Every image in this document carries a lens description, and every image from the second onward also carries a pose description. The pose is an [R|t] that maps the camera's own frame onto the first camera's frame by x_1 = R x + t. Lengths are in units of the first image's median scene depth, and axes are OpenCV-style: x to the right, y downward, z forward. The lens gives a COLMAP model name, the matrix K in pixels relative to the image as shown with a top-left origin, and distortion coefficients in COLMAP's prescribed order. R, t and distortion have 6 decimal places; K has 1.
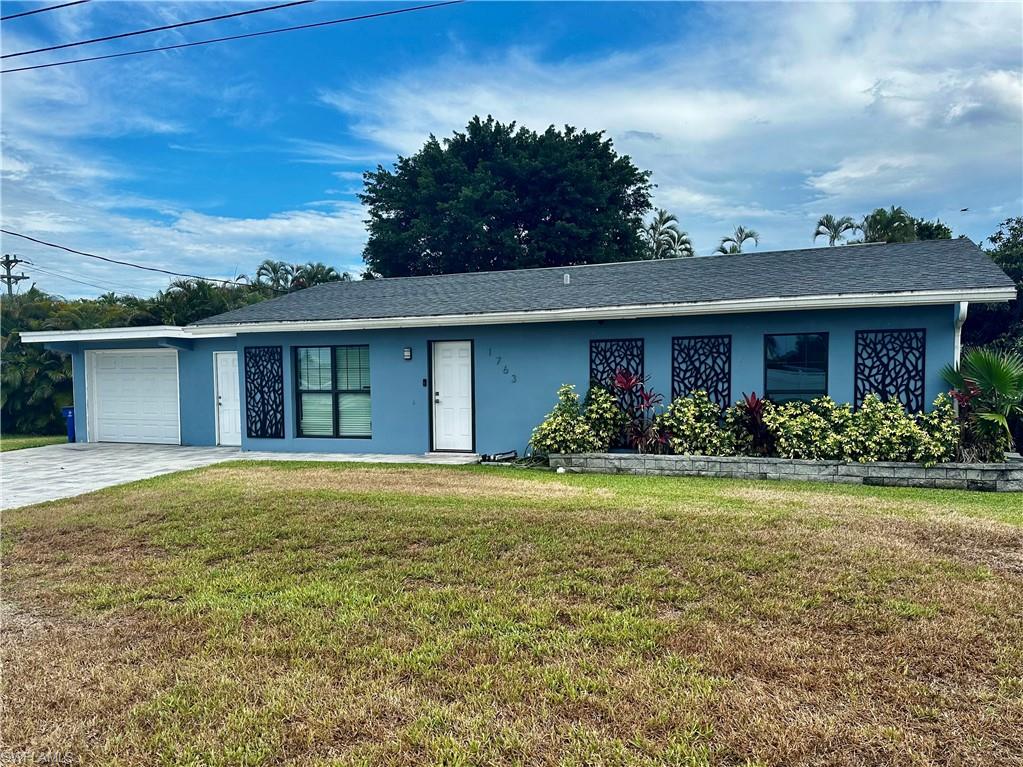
lens RADIAL K [[780.5, 0, 511.8], [0, 780.5, 405.8], [0, 0, 1]] dist [0.094133, -0.002377]
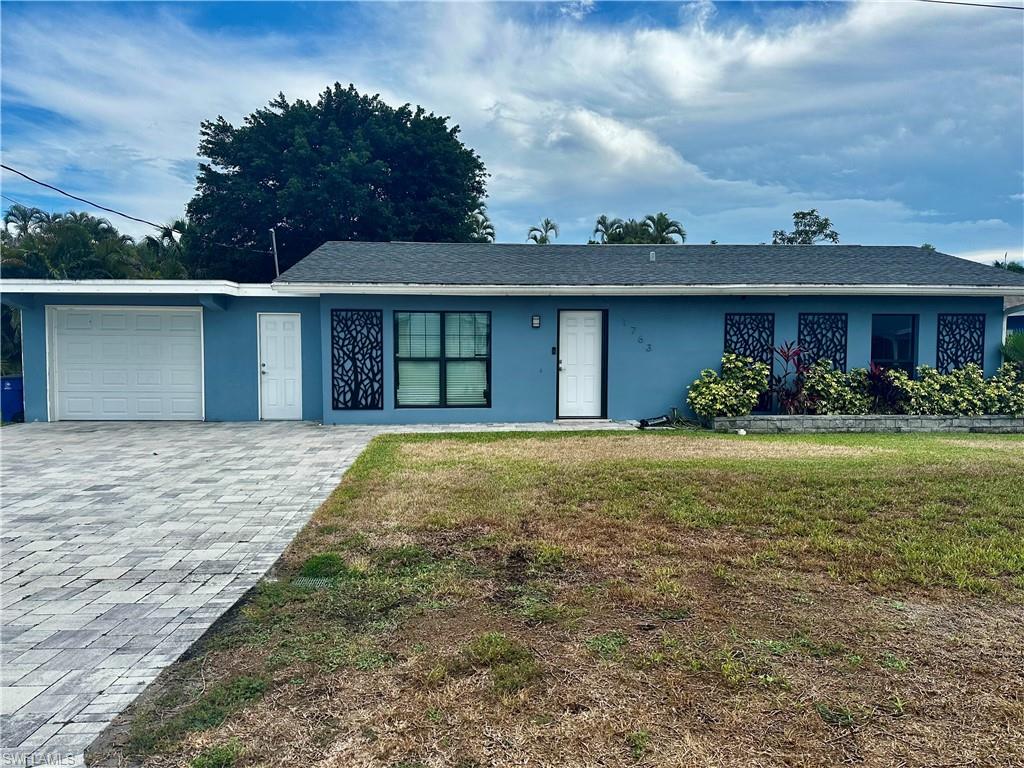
lens RADIAL K [[717.3, 0, 512.0], [0, 717.3, 384.0], [0, 0, 1]] dist [0.048373, -0.005433]
pose [[0.905298, -0.008992, 0.424682, -0.516788], [0.003538, 0.999901, 0.013629, 0.000377], [-0.424762, -0.010836, 0.905240, 0.175220]]
